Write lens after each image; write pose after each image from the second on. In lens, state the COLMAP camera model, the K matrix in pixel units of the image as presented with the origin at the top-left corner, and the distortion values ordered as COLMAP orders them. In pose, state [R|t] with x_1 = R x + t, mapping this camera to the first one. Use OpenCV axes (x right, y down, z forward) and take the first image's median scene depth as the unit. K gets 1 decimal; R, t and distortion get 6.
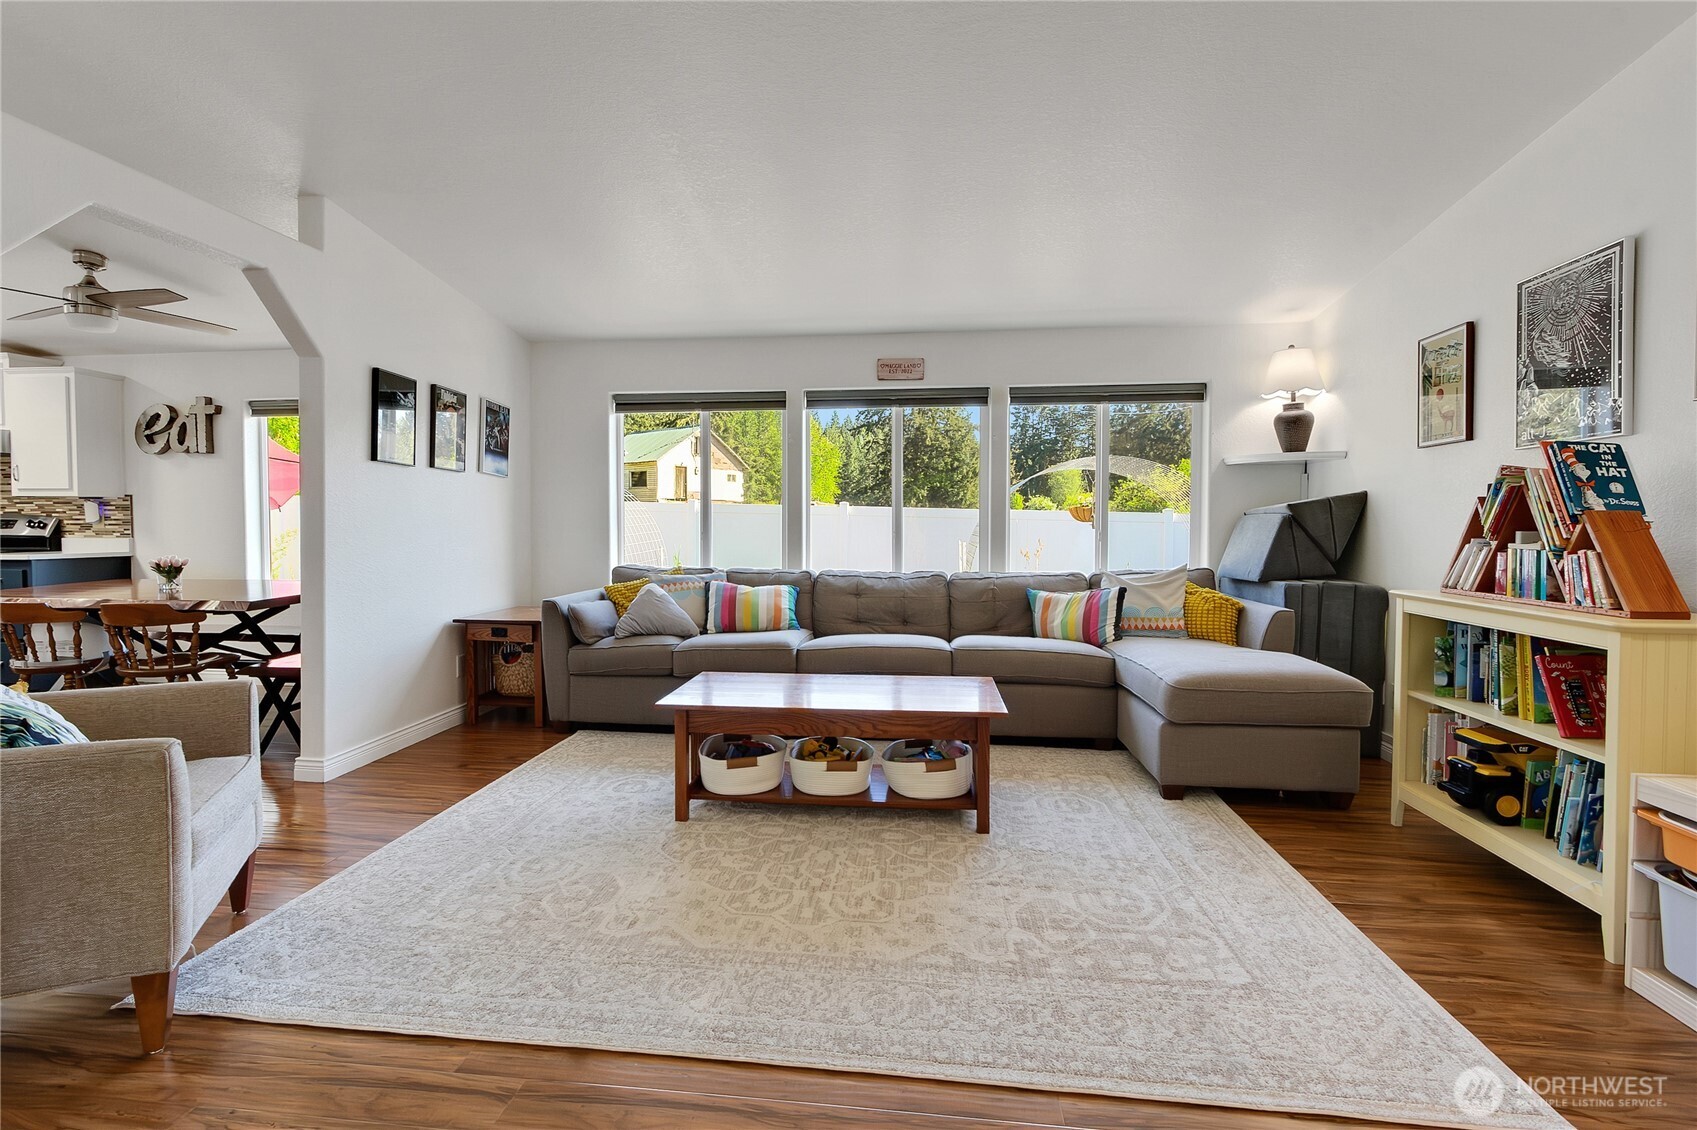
lens RADIAL K [[736.8, 0, 847.0], [0, 736.8, 557.0], [0, 0, 1]] dist [-0.000423, -0.000168]
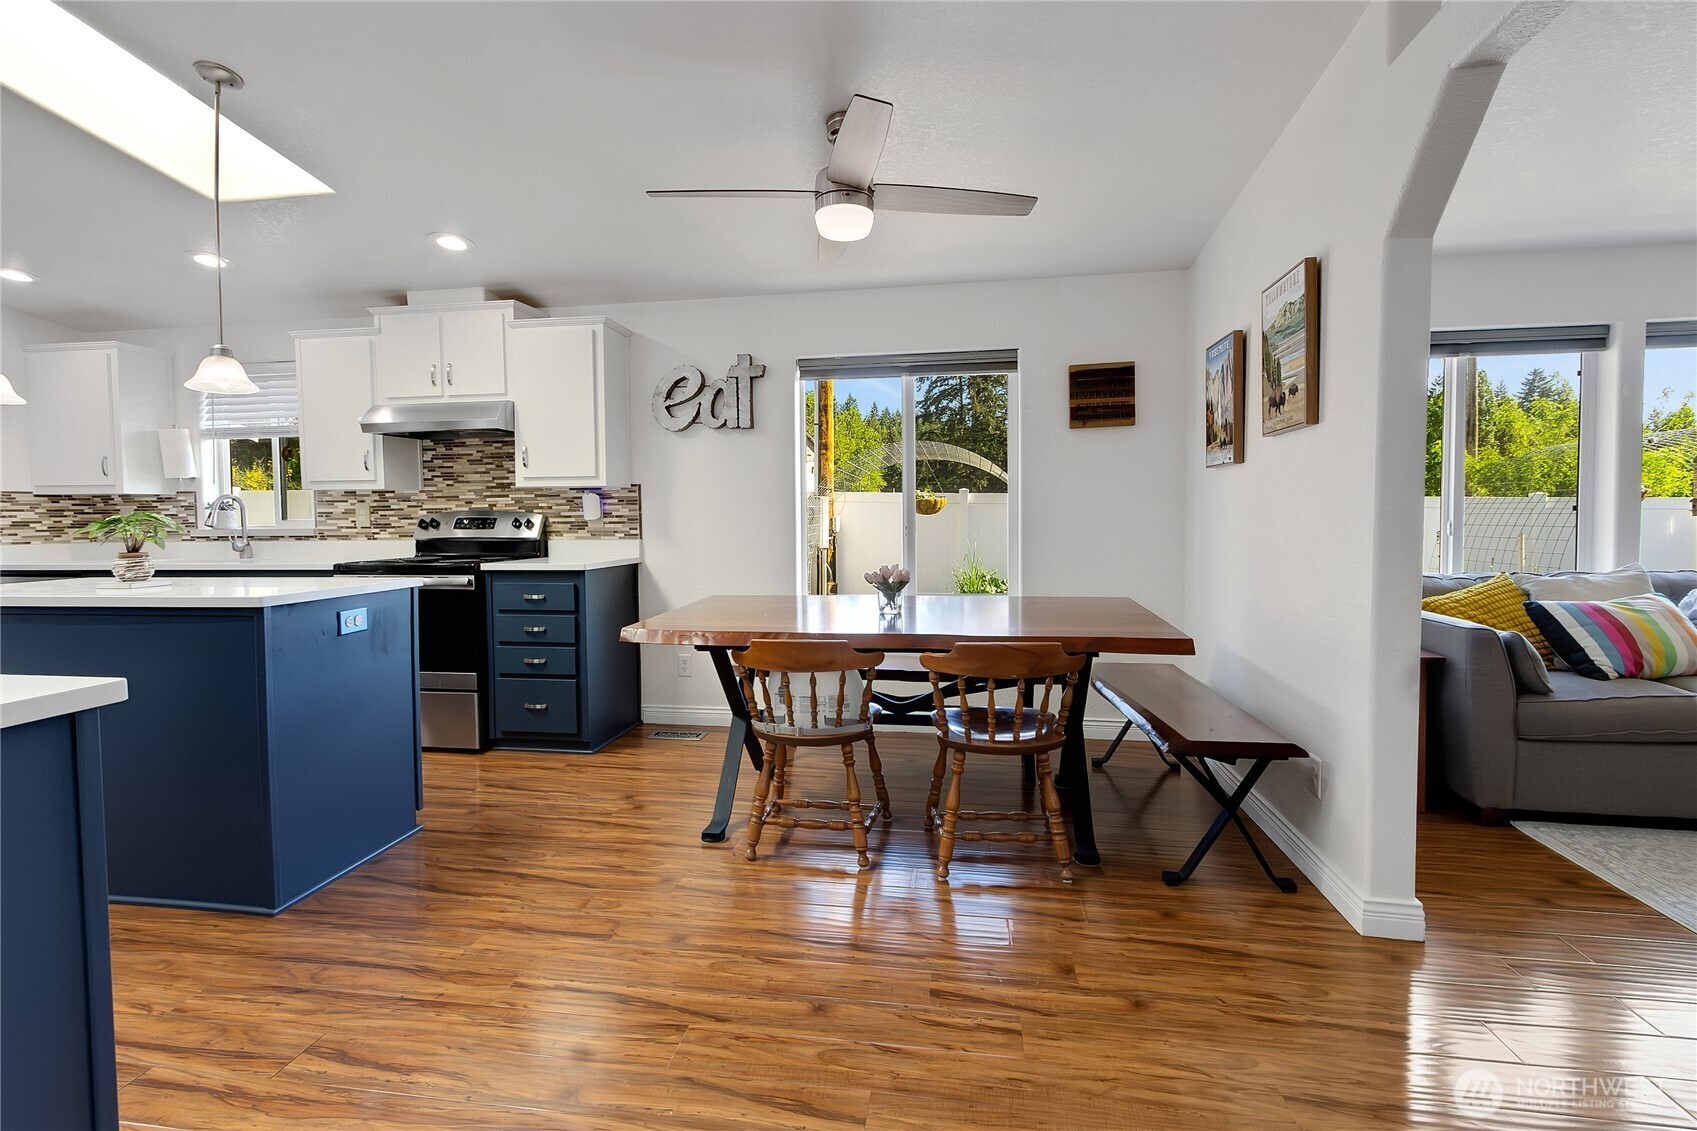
lens RADIAL K [[788.8, 0, 839.2], [0, 788.8, 542.6], [0, 0, 1]] dist [0.004911, -0.001249]
pose [[0.998398, -0.010527, -0.055585, -0.718942], [0.010989, 0.999908, 0.008007, -0.027060], [0.055496, -0.008605, 0.998422, 0.183349]]
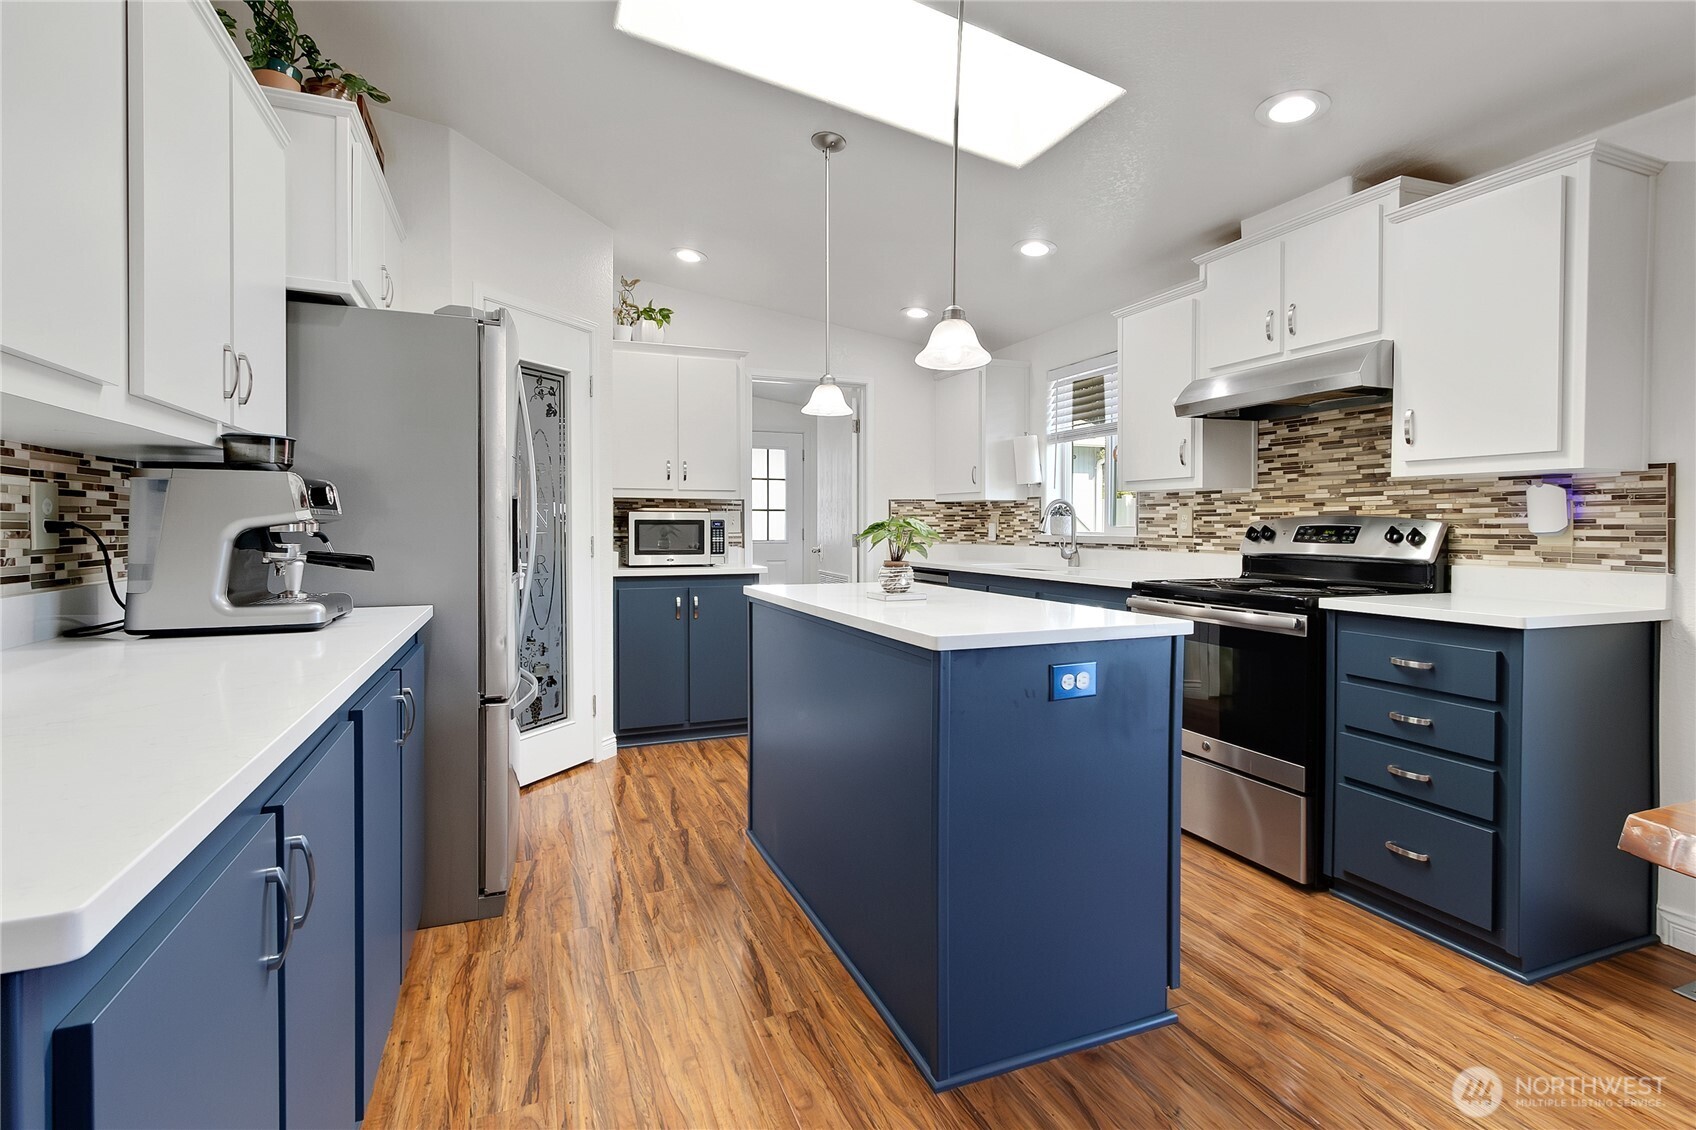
lens RADIAL K [[788.3, 0, 834.6], [0, 788.3, 540.2], [0, 0, 1]] dist [0.004911, -0.001249]
pose [[0.458422, 0.014939, -0.888609, -0.806431], [-0.024090, 0.999700, 0.004379, -0.034893], [0.888408, 0.019399, 0.458644, 0.421387]]
